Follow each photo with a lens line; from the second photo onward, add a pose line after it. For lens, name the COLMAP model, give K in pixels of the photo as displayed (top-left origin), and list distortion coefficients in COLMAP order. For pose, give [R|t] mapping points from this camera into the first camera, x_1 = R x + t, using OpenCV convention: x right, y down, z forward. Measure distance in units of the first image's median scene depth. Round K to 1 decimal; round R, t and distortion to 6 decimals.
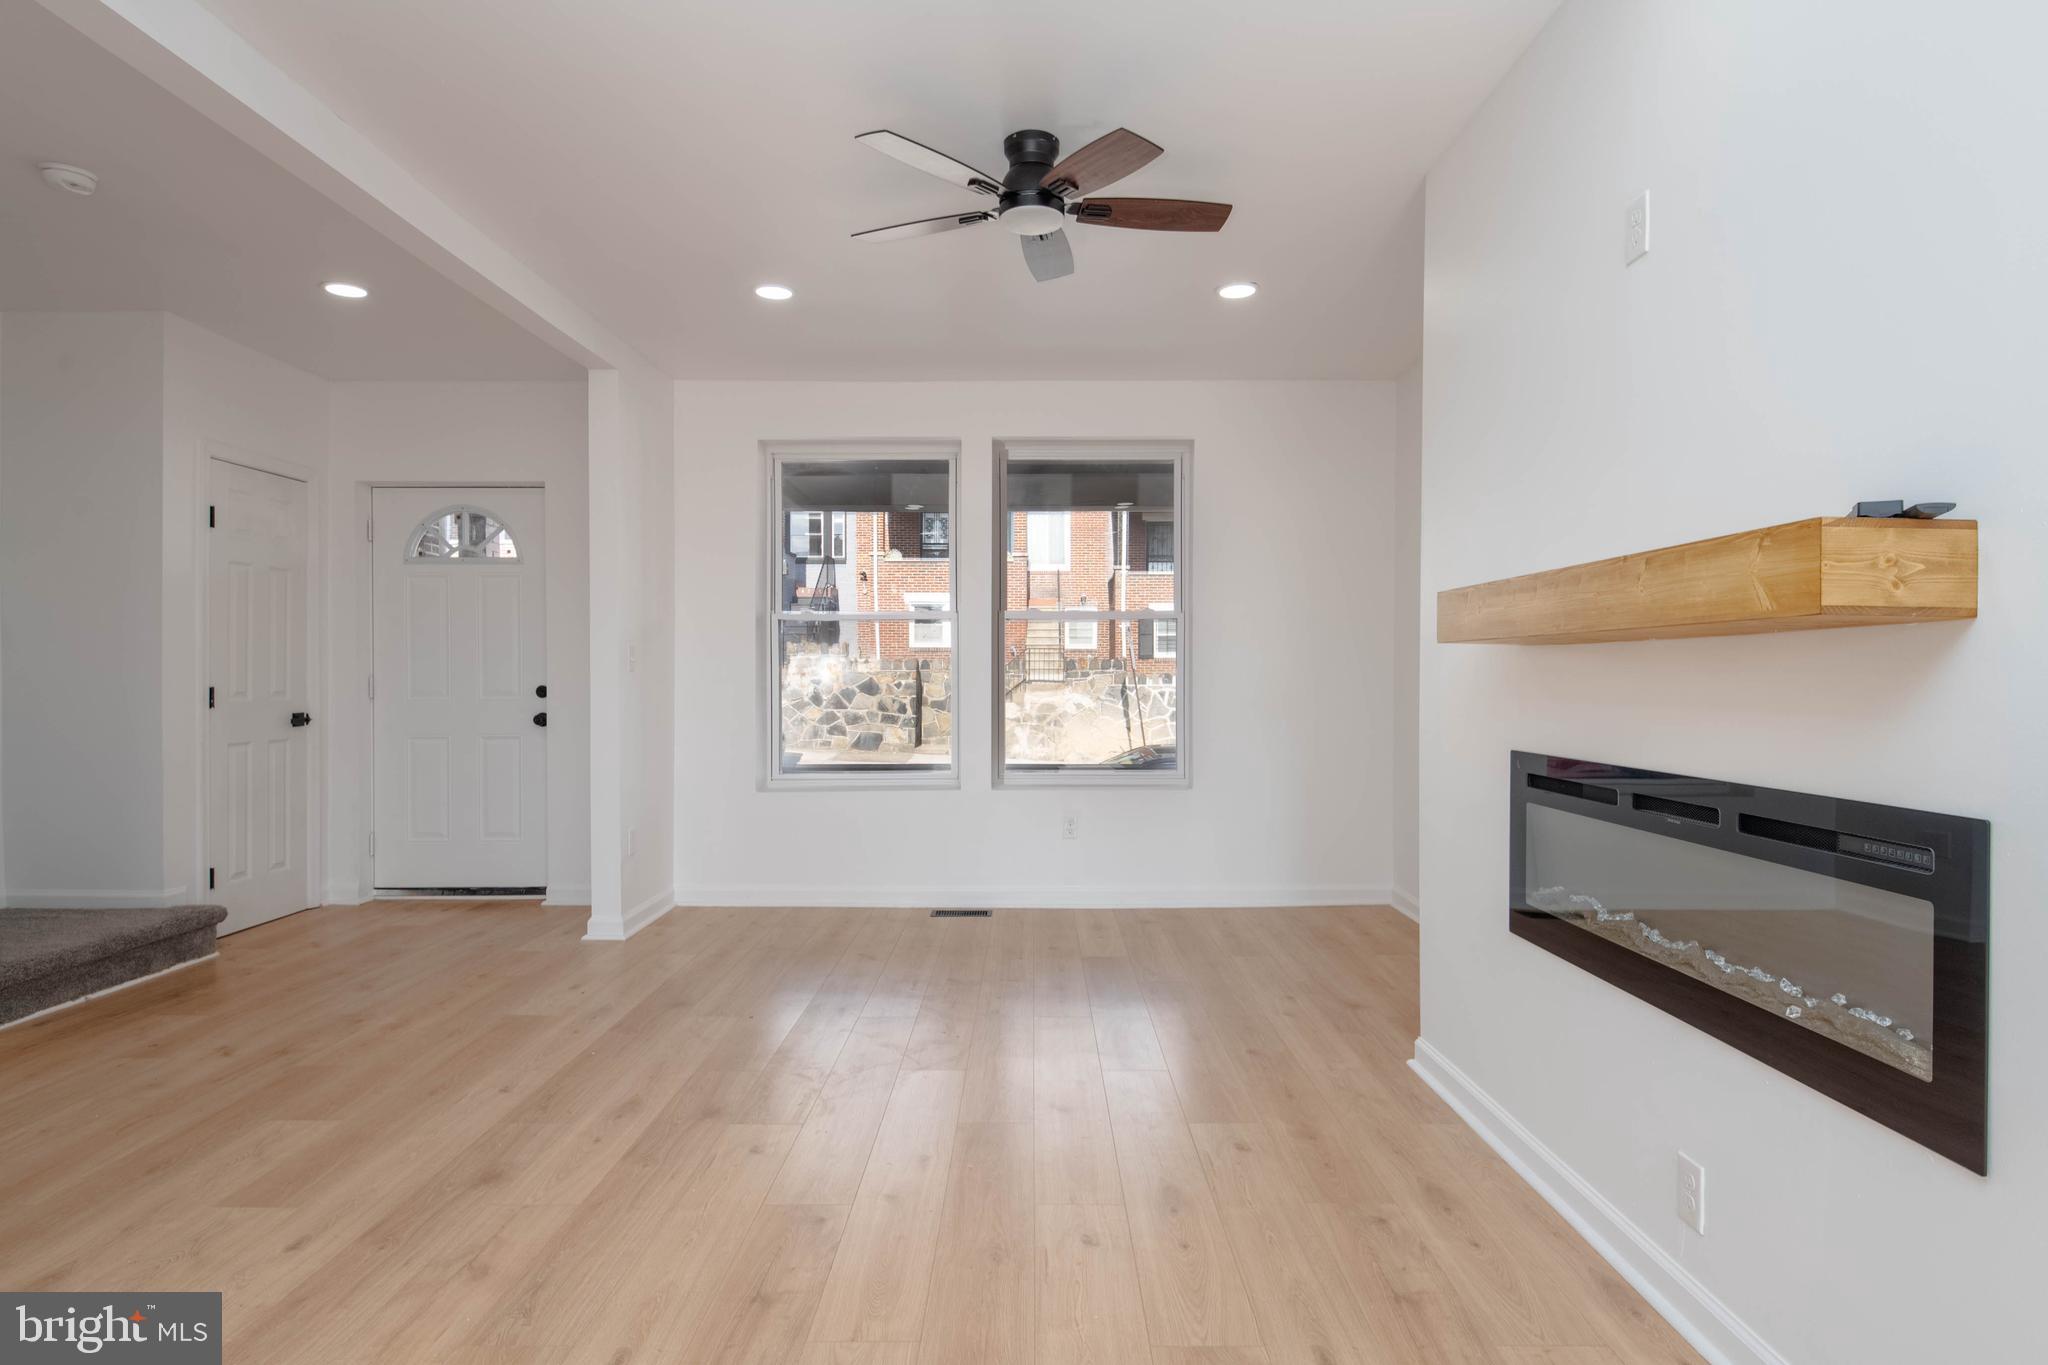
lens RADIAL K [[1085.8, 0, 1027.6], [0, 1085.8, 677.0], [0, 0, 1]] dist [0.010225, -0.003879]
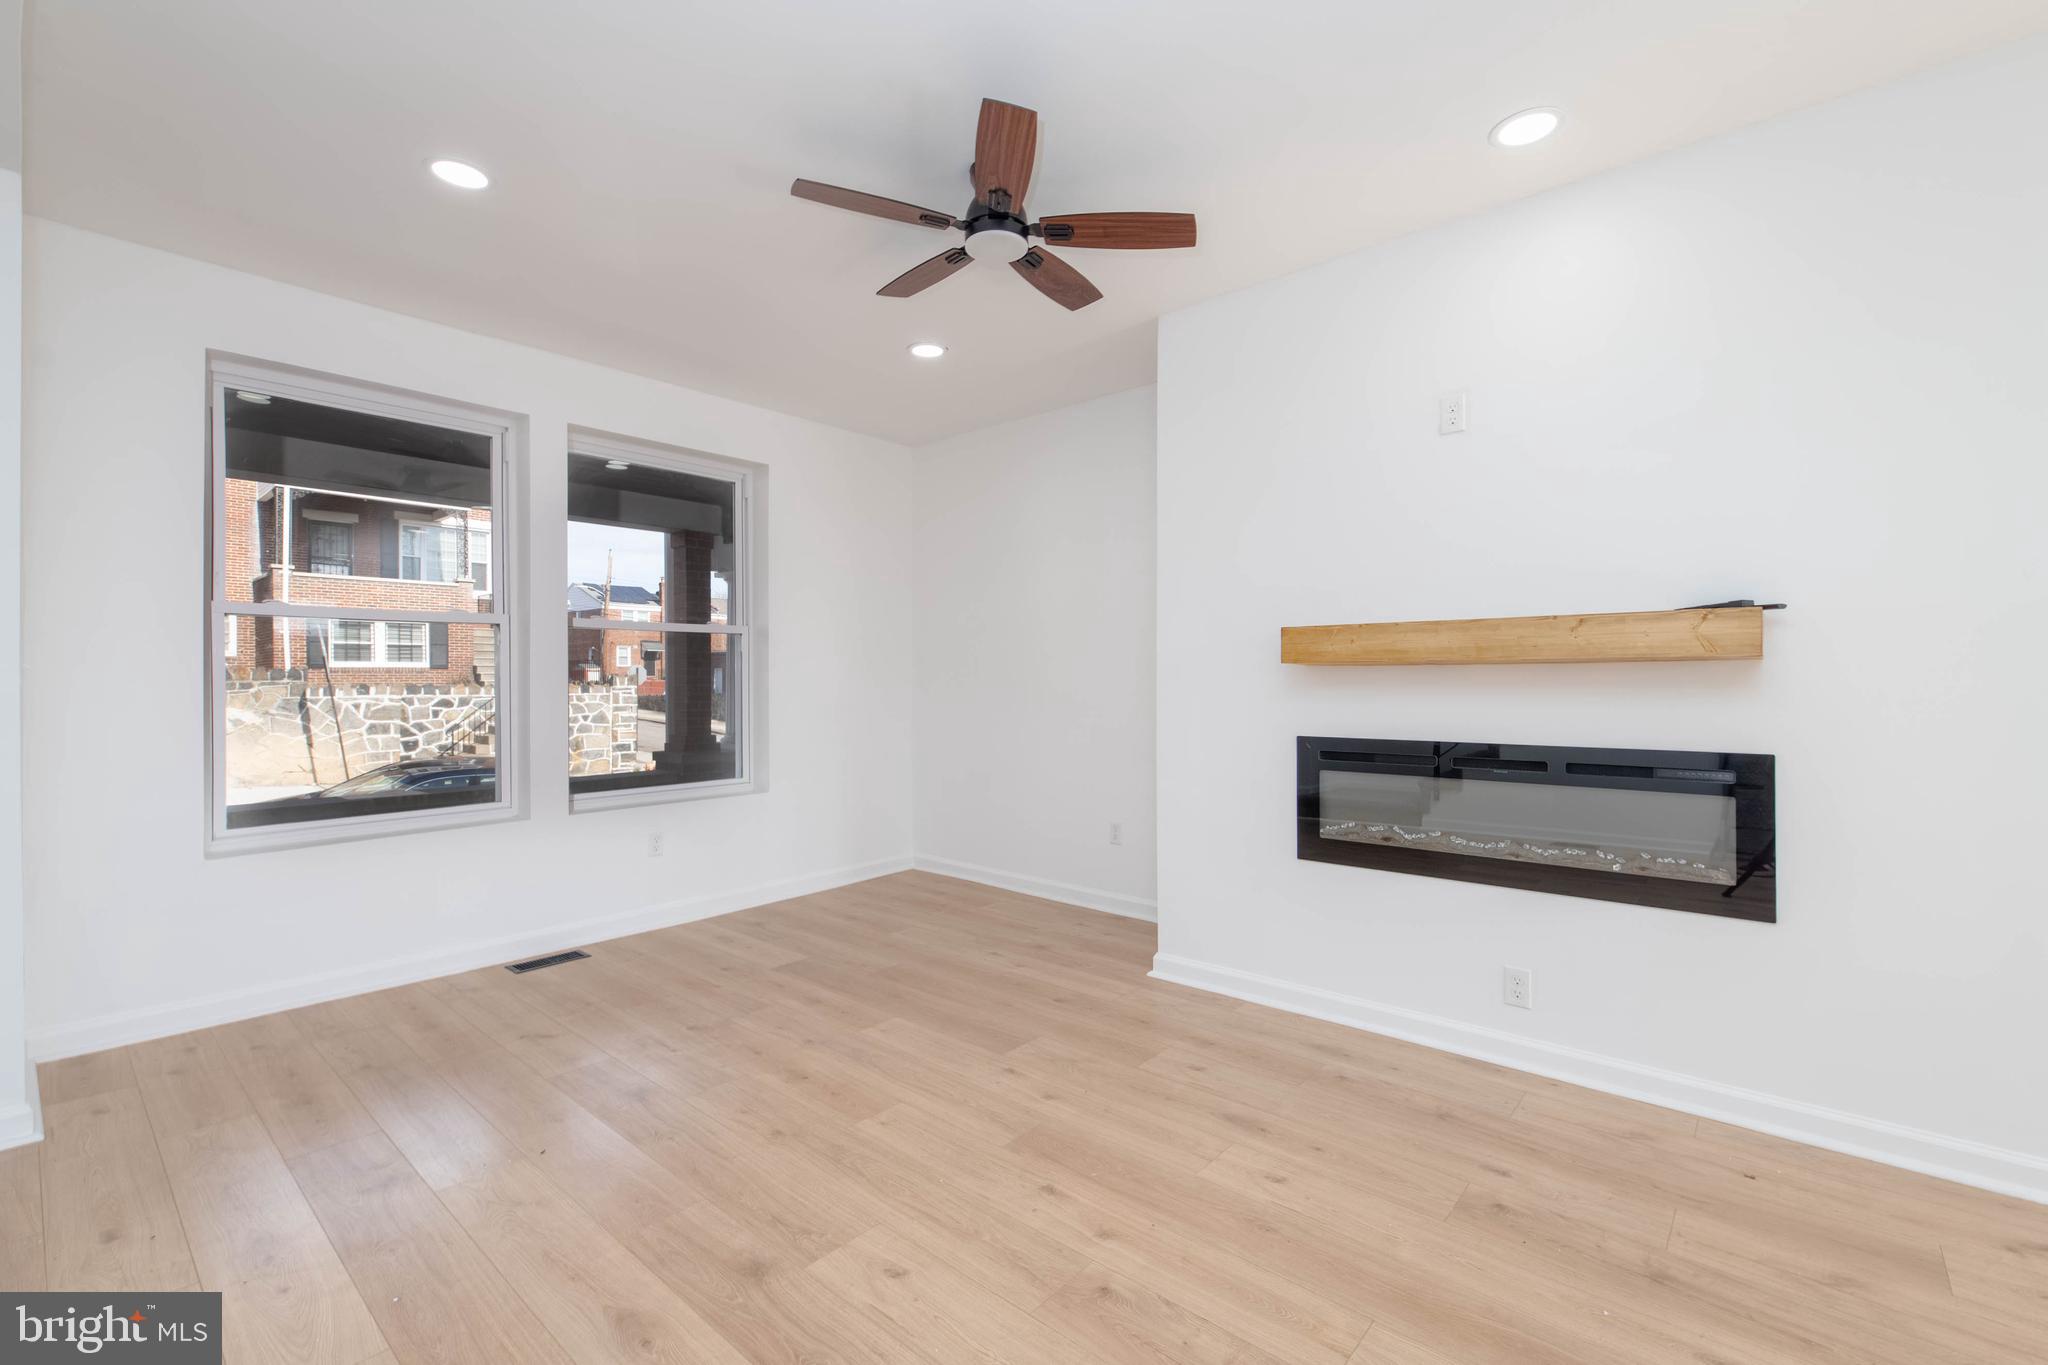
lens RADIAL K [[874.3, 0, 1041.6], [0, 874.3, 686.5], [0, 0, 1]] dist [0.018928, -0.000298]
pose [[0.653555, -0.007614, 0.756840, -0.498663], [0.006377, 0.999969, 0.004553, -0.005864], [-0.756852, 0.001851, 0.653584, 0.356298]]
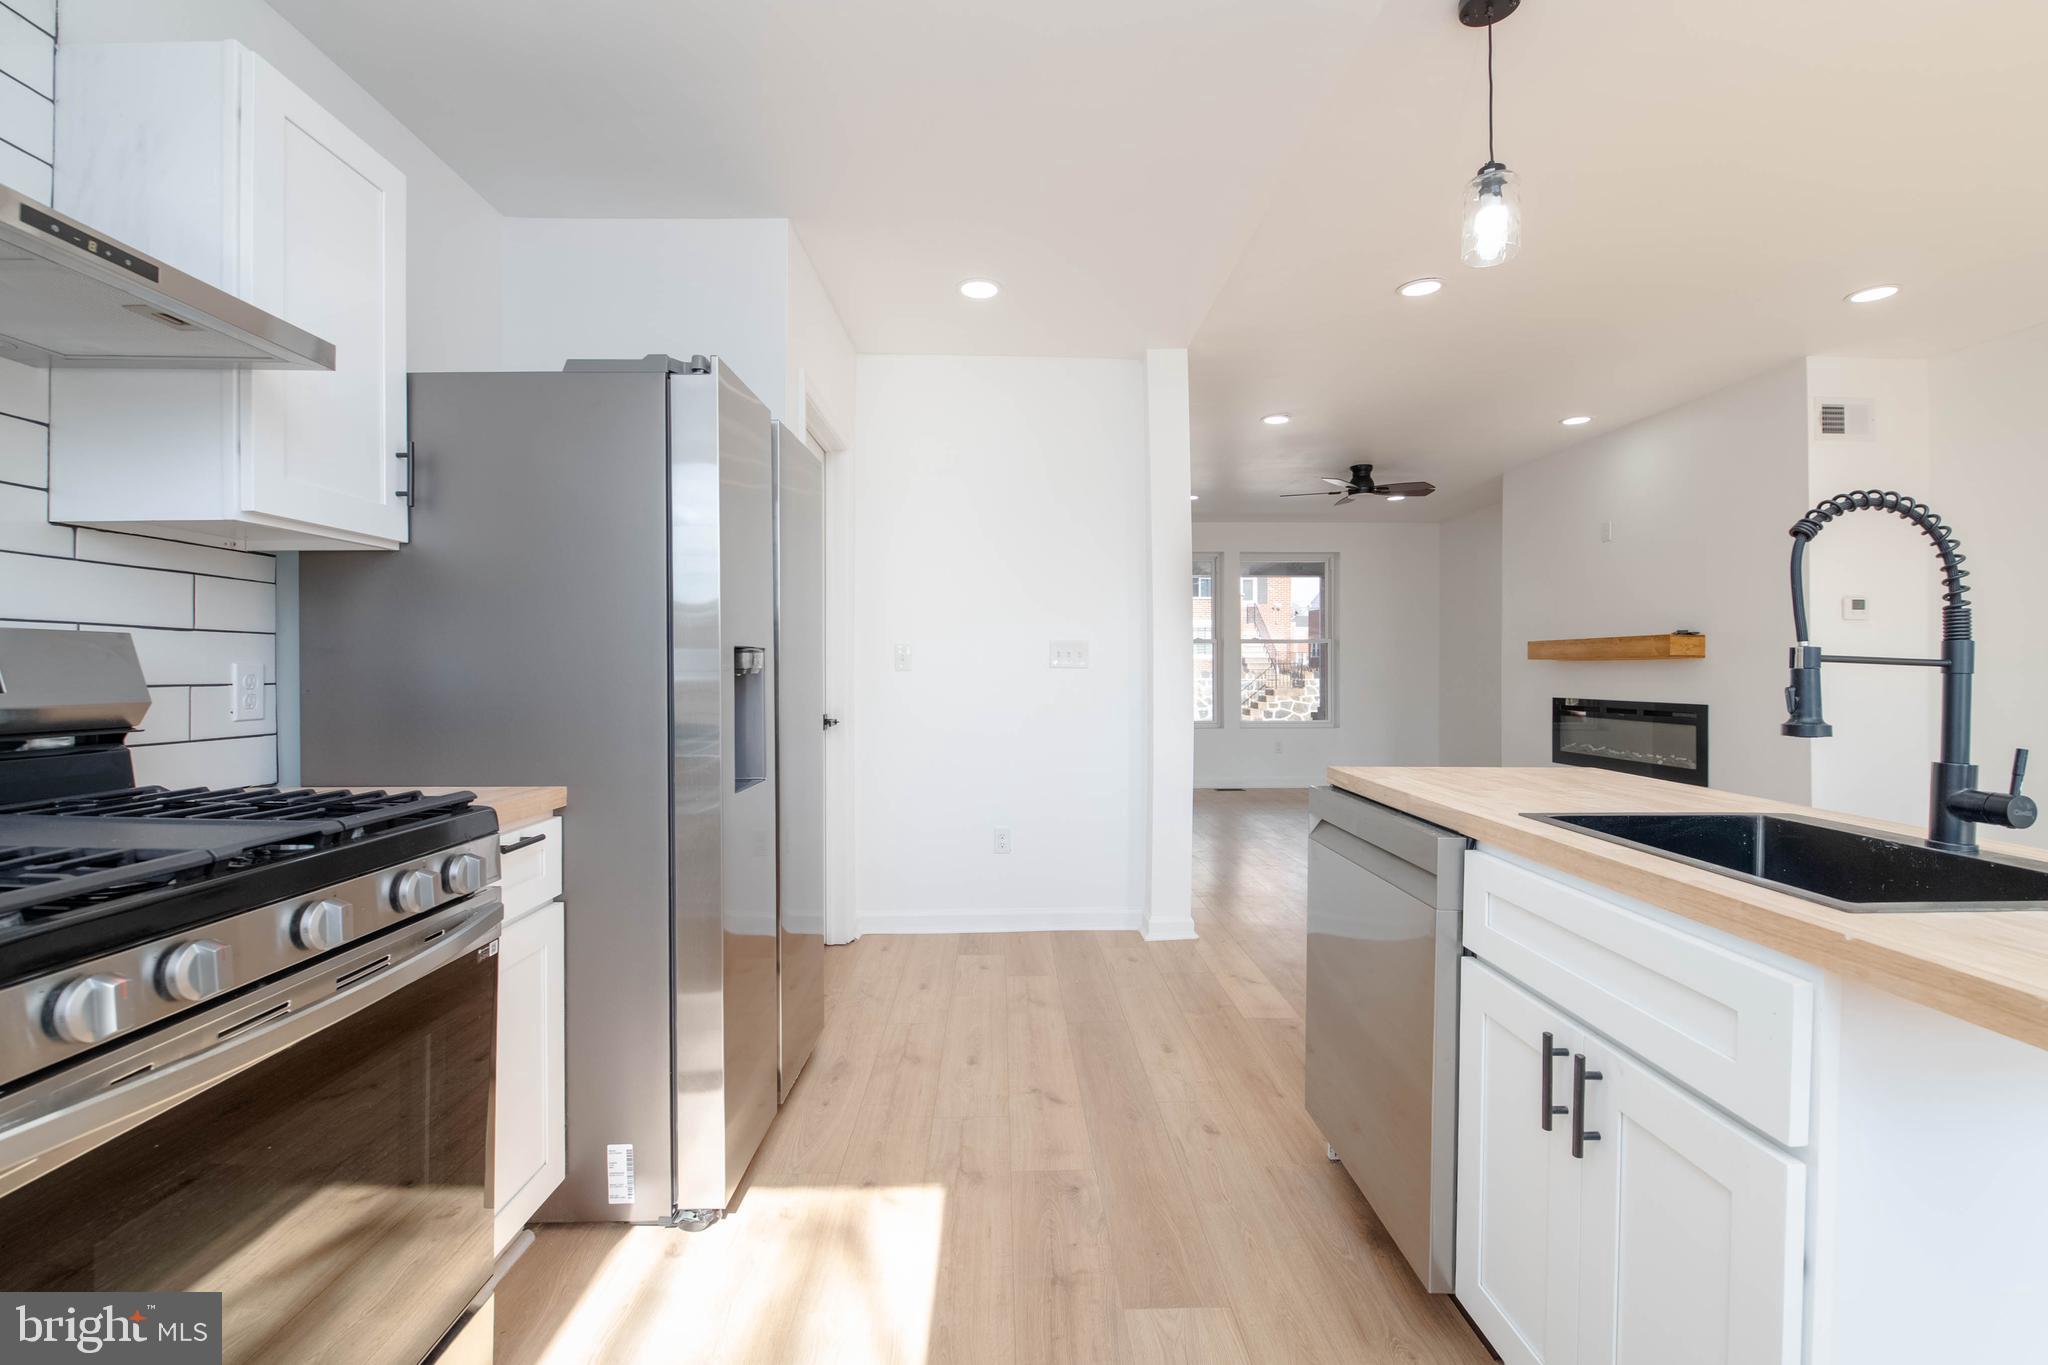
lens RADIAL K [[874.3, 0, 1035.1], [0, 874.3, 665.9], [0, 0, 1]] dist [0.018928, -0.000298]
pose [[0.999342, 0.000978, 0.036266, -0.711981], [-0.000661, 0.999961, -0.008753, 0.004080], [-0.036273, 0.008723, 0.999304, -0.895035]]
